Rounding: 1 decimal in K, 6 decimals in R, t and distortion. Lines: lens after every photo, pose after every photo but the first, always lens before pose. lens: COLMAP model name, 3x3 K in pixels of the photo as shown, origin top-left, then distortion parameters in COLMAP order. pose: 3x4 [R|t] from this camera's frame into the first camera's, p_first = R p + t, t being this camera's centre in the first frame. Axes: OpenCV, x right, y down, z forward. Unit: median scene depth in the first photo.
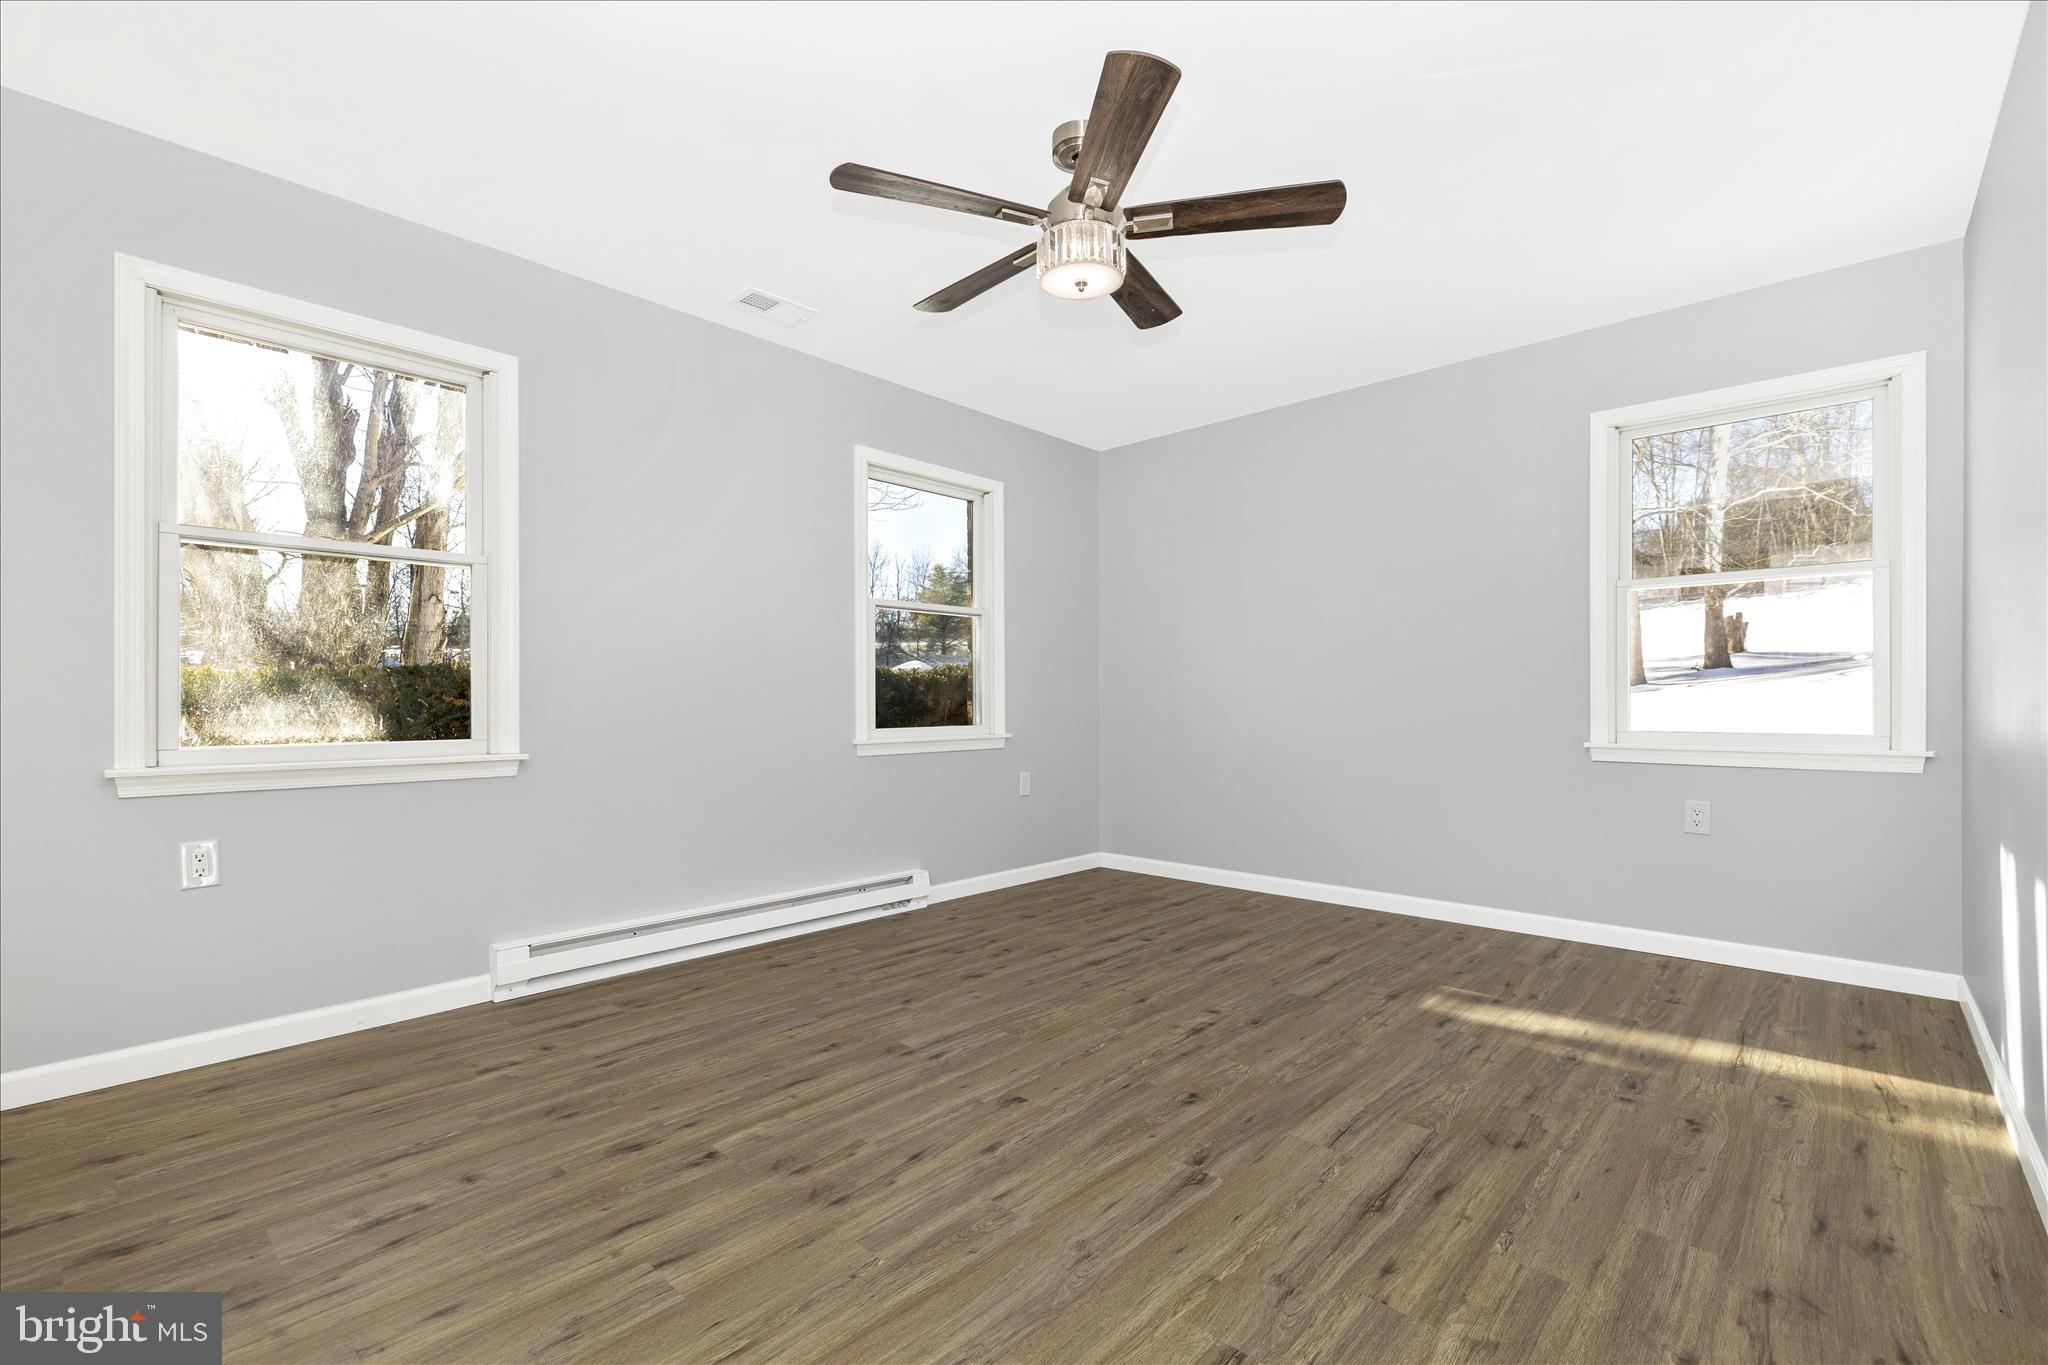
lens RADIAL K [[874.1, 0, 1032.2], [0, 874.1, 694.9], [0, 0, 1]] dist [0.000963, -0.000343]
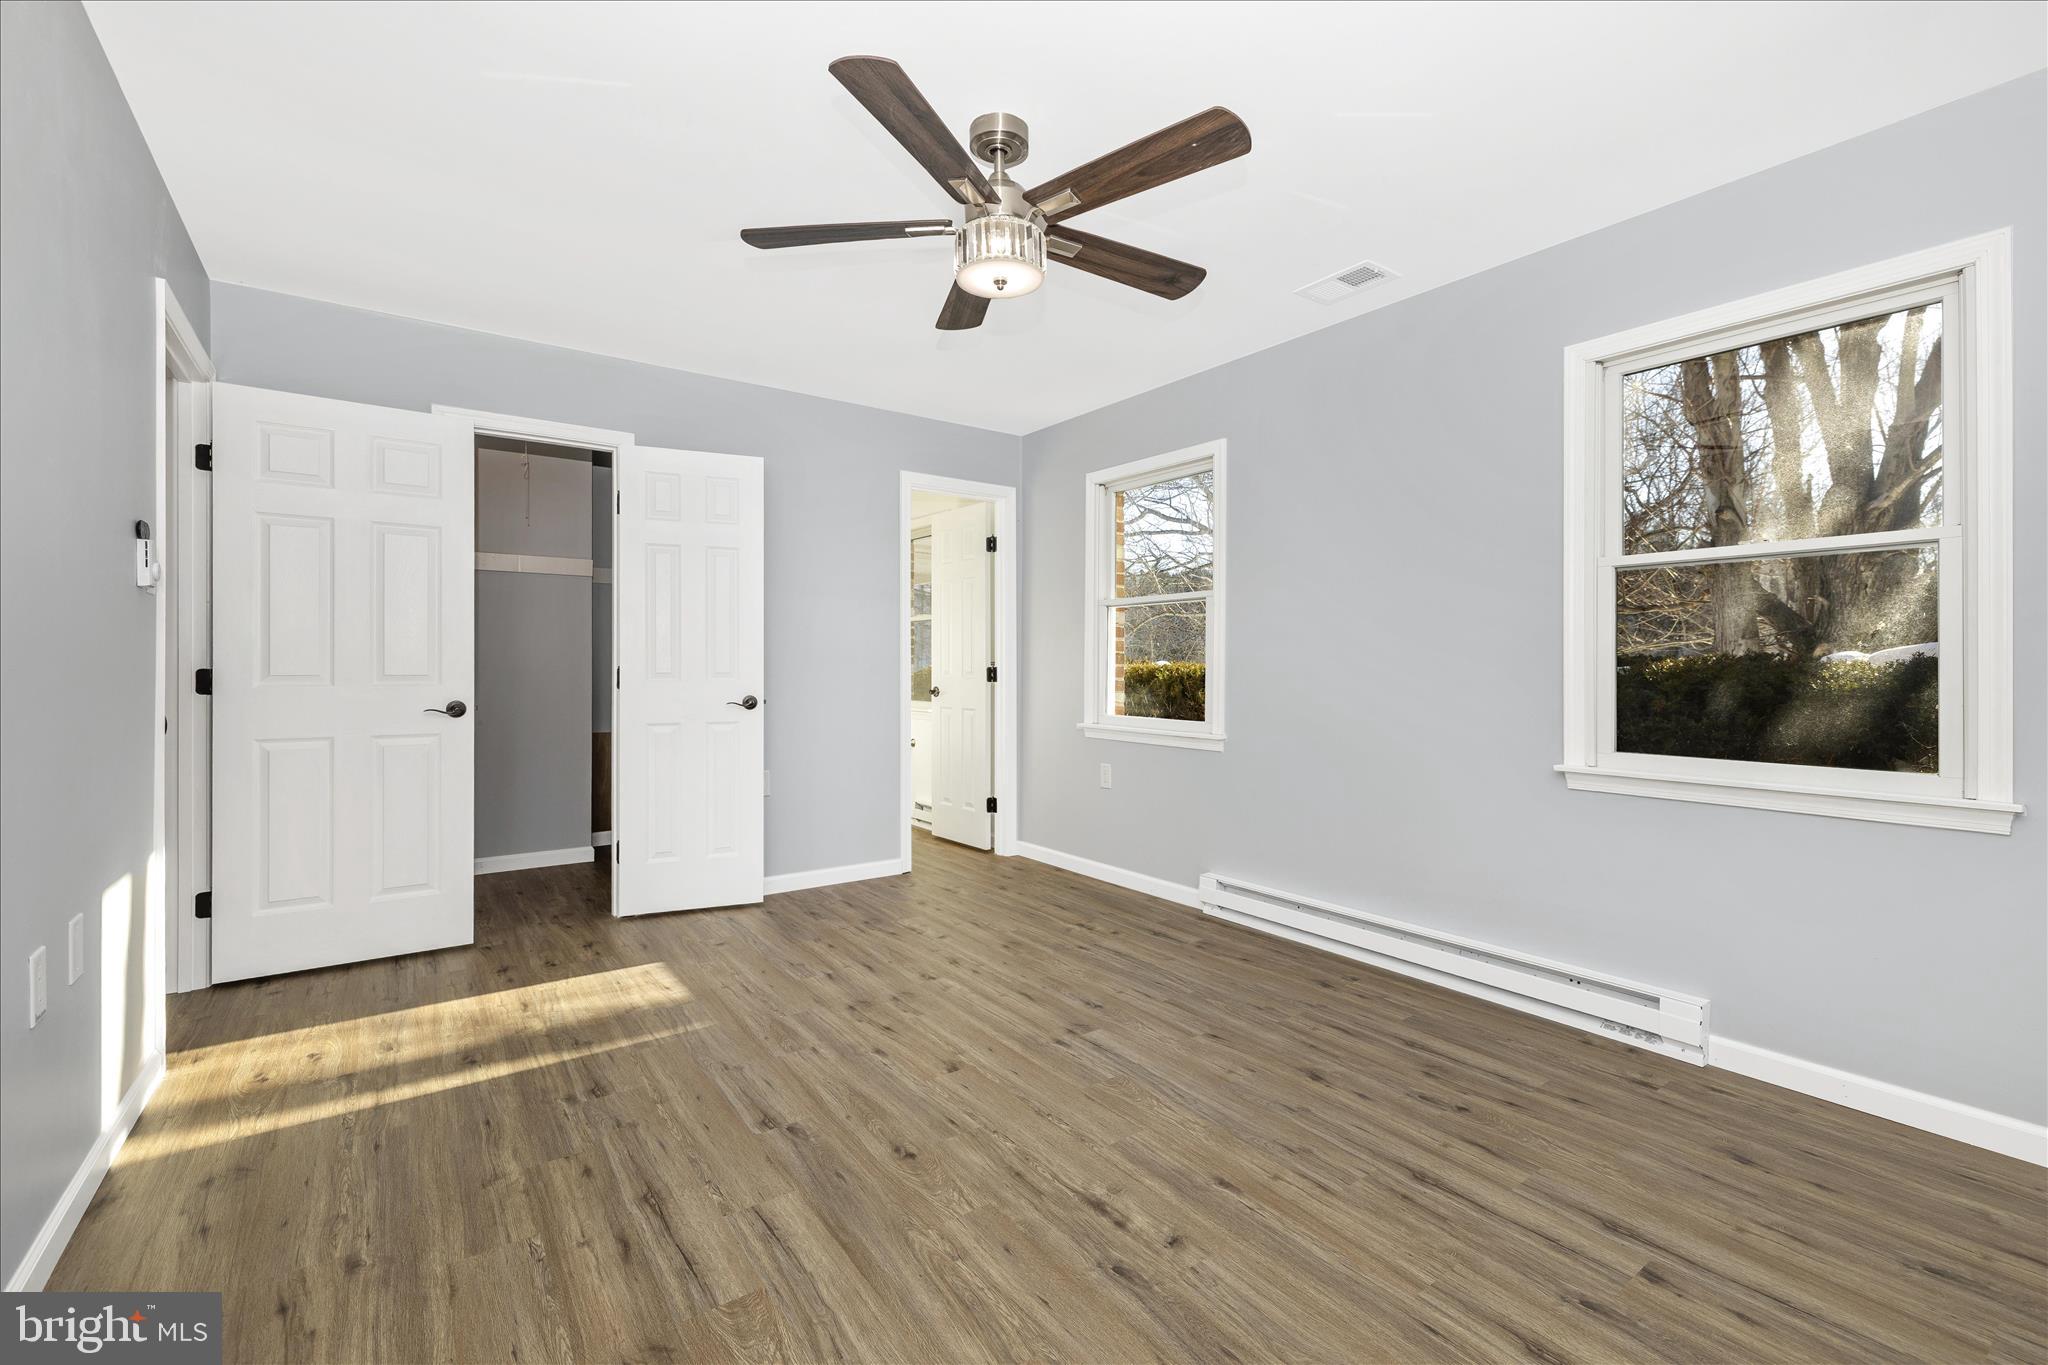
lens RADIAL K [[874.1, 0, 1018.2], [0, 874.1, 669.0], [0, 0, 1]] dist [0.000963, -0.000343]
pose [[-0.197366, 0.002584, -0.980326, 0.974375], [0.002900, 0.999994, 0.002052, -0.048281], [0.980326, -0.002438, -0.197372, 1.190109]]
